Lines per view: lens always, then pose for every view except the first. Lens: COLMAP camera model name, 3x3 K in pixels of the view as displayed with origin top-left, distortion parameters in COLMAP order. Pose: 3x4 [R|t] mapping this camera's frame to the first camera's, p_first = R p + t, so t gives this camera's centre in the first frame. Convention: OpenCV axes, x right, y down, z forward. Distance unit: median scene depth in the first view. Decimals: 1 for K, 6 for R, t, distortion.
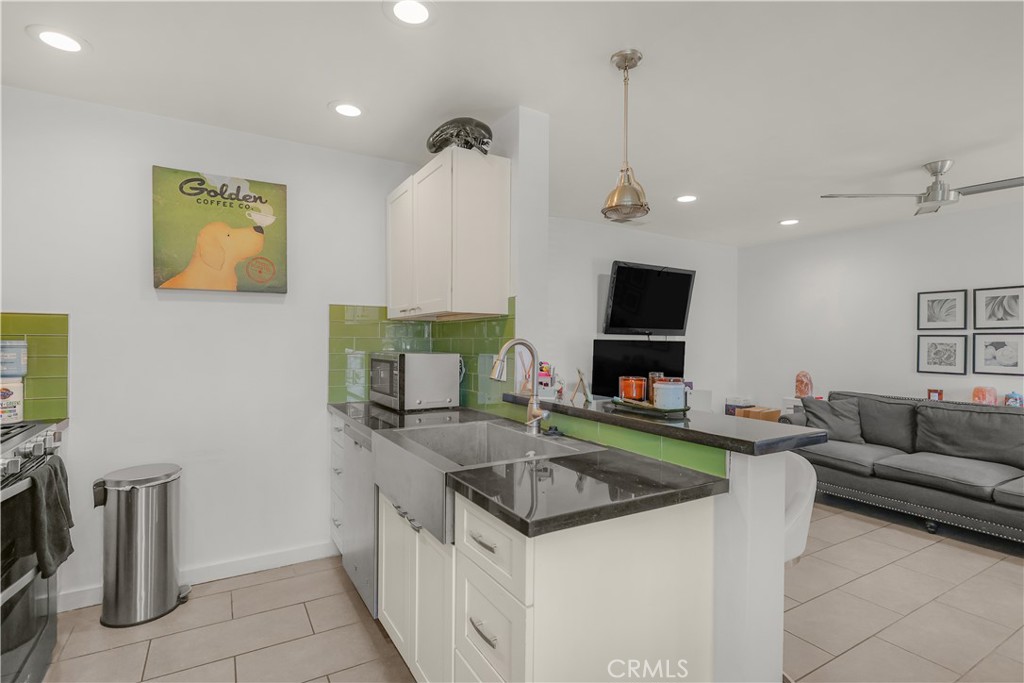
lens RADIAL K [[495.6, 0, 505.0], [0, 495.6, 343.2], [0, 0, 1]] dist [-0.001440, 0.001586]
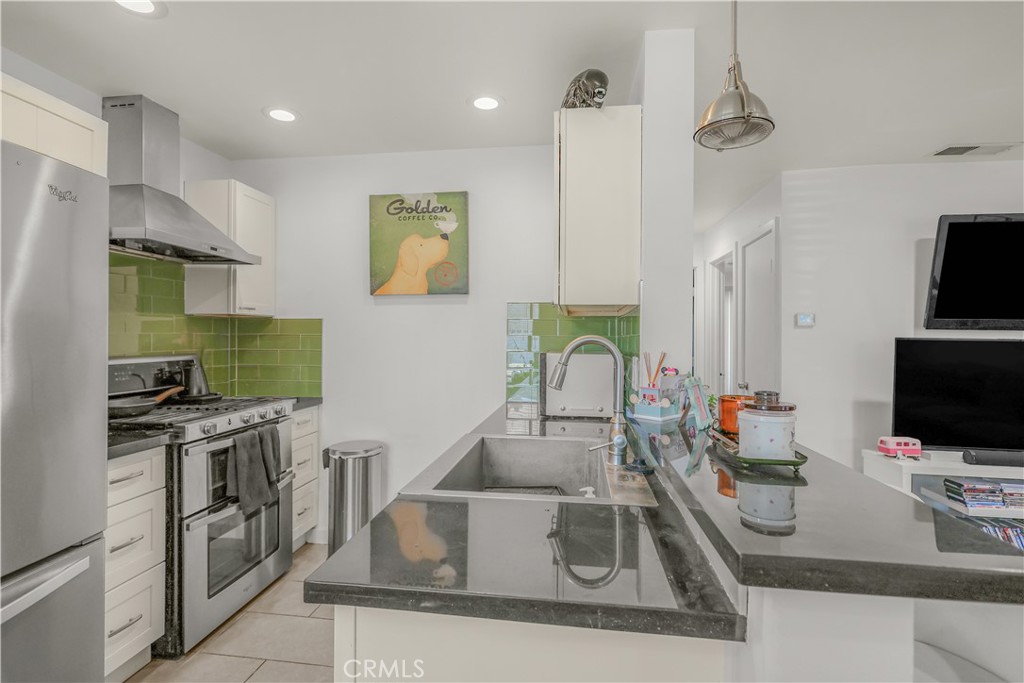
lens RADIAL K [[495.6, 0, 516.0], [0, 495.6, 334.7], [0, 0, 1]] dist [-0.001440, 0.001586]
pose [[0.785180, -0.004488, -0.619251, 0.240483], [-0.005222, 0.999890, -0.013868, 0.000376], [0.619246, 0.014123, 0.785070, 0.196000]]
